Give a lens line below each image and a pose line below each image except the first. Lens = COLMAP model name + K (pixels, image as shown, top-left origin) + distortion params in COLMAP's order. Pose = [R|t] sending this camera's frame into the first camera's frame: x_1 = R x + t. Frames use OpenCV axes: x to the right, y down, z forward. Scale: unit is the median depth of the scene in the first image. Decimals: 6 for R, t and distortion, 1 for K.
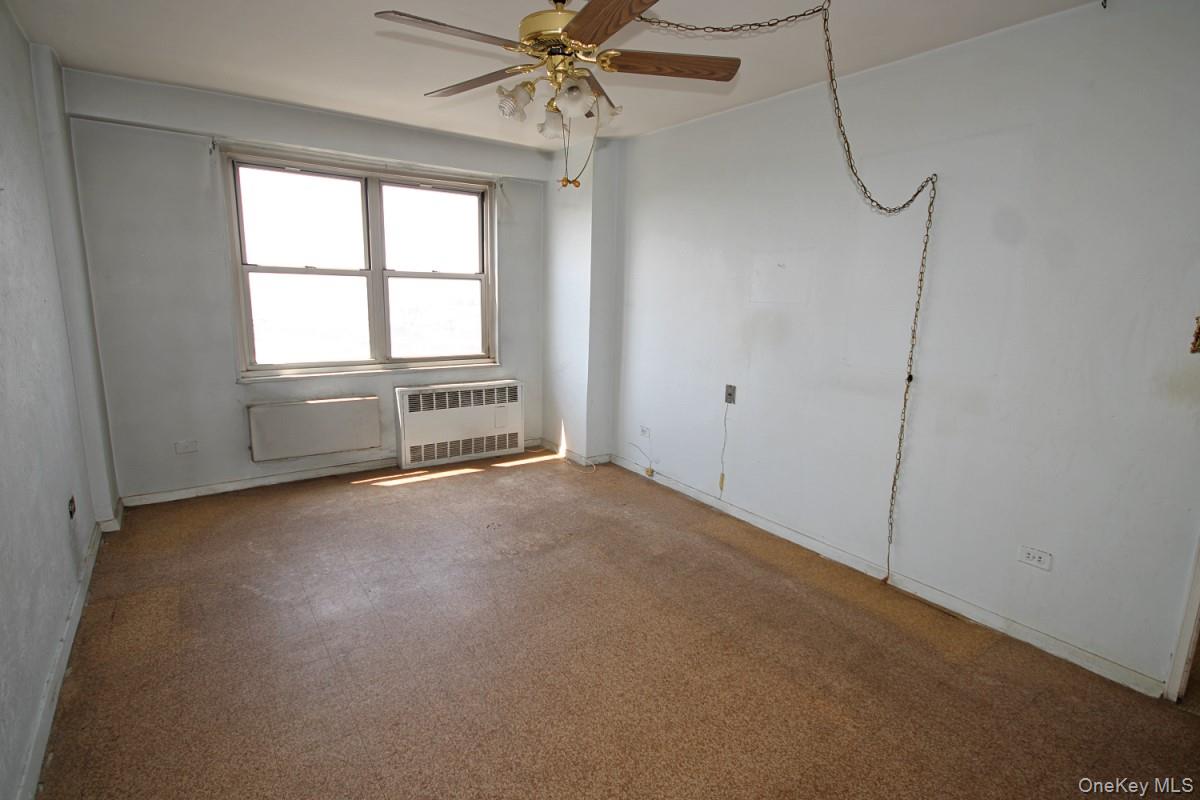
lens RADIAL K [[565.1, 0, 603.5], [0, 565.1, 401.2], [0, 0, 1]] dist [-0.000847, 0.000185]
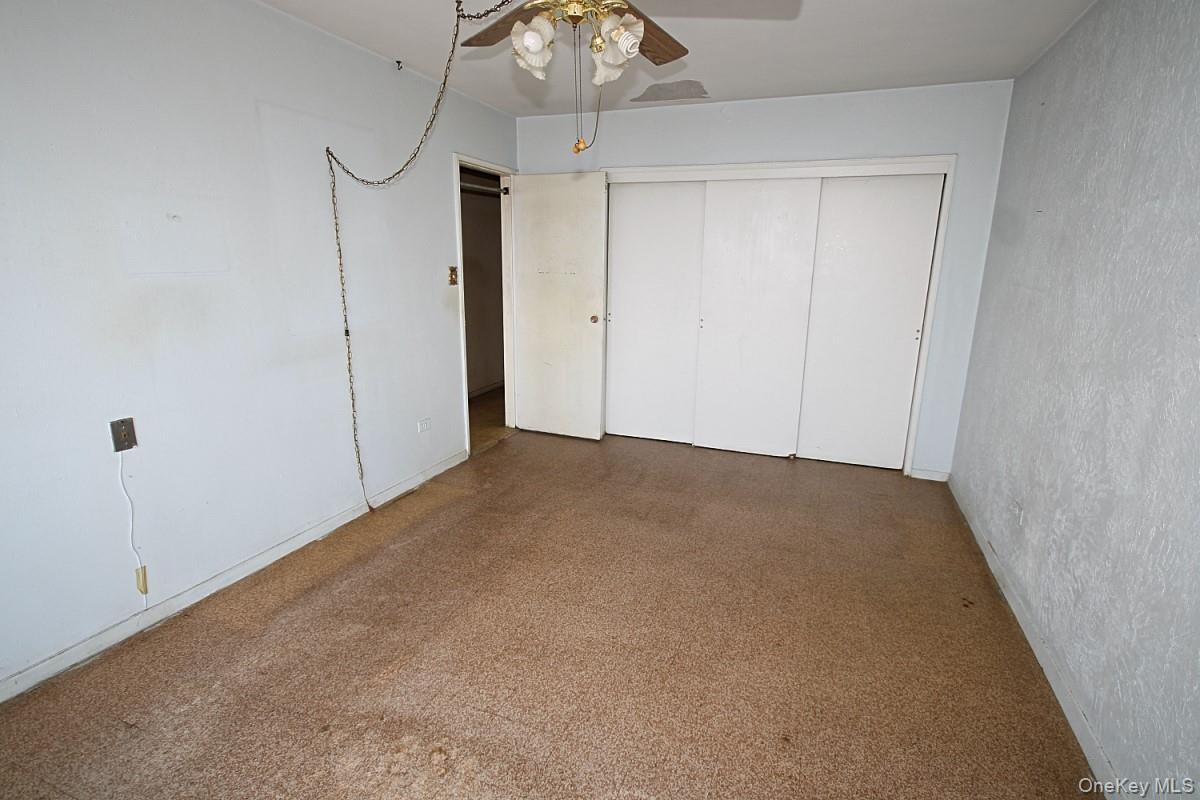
lens RADIAL K [[565.1, 0, 603.5], [0, 565.1, 401.2], [0, 0, 1]] dist [-0.000847, 0.000185]
pose [[-0.526760, -0.240799, 0.815193, -0.626855], [0.136879, 0.922489, 0.360941, -0.232578], [-0.838921, 0.301712, -0.452970, 1.043911]]
